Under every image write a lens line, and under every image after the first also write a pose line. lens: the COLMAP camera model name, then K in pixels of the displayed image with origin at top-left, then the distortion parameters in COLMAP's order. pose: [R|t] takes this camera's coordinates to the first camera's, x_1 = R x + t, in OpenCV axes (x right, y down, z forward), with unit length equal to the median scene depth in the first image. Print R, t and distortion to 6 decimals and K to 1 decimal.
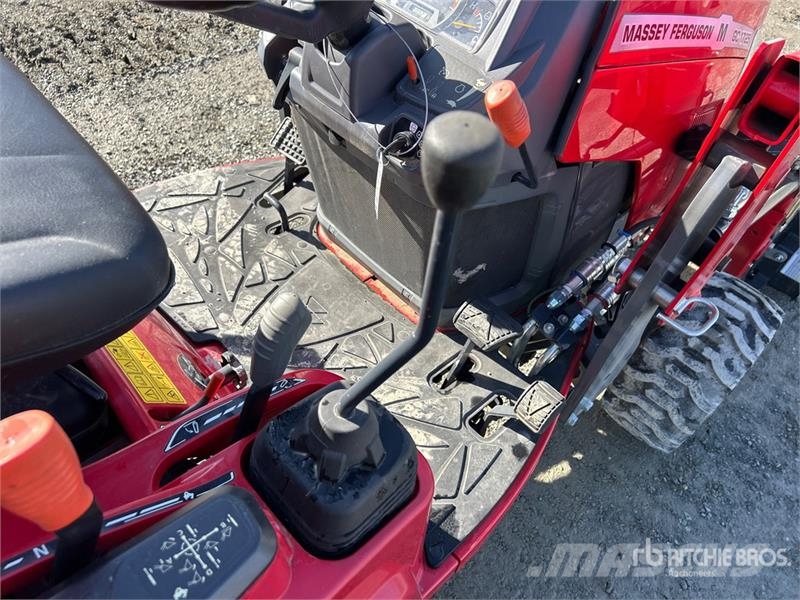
lens RADIAL K [[605.6, 0, 405.3], [0, 605.6, 298.0], [0, 0, 1]] dist [0.068540, -0.102367]
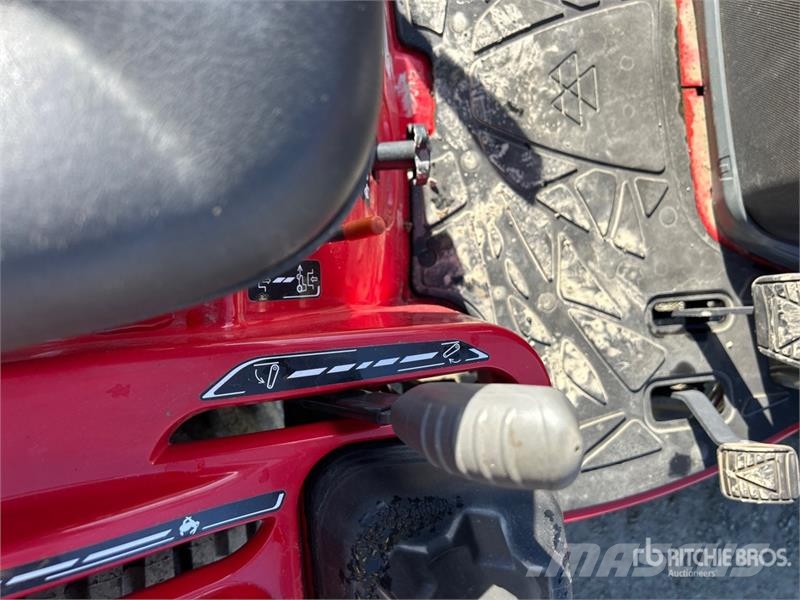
lens RADIAL K [[605.6, 0, 405.3], [0, 605.6, 298.0], [0, 0, 1]] dist [0.068540, -0.102367]
pose [[0.784875, 0.619538, -0.011988, -0.165278], [-0.501520, 0.646485, 0.574921, -0.116269], [0.363936, -0.445229, 0.818121, 0.364226]]
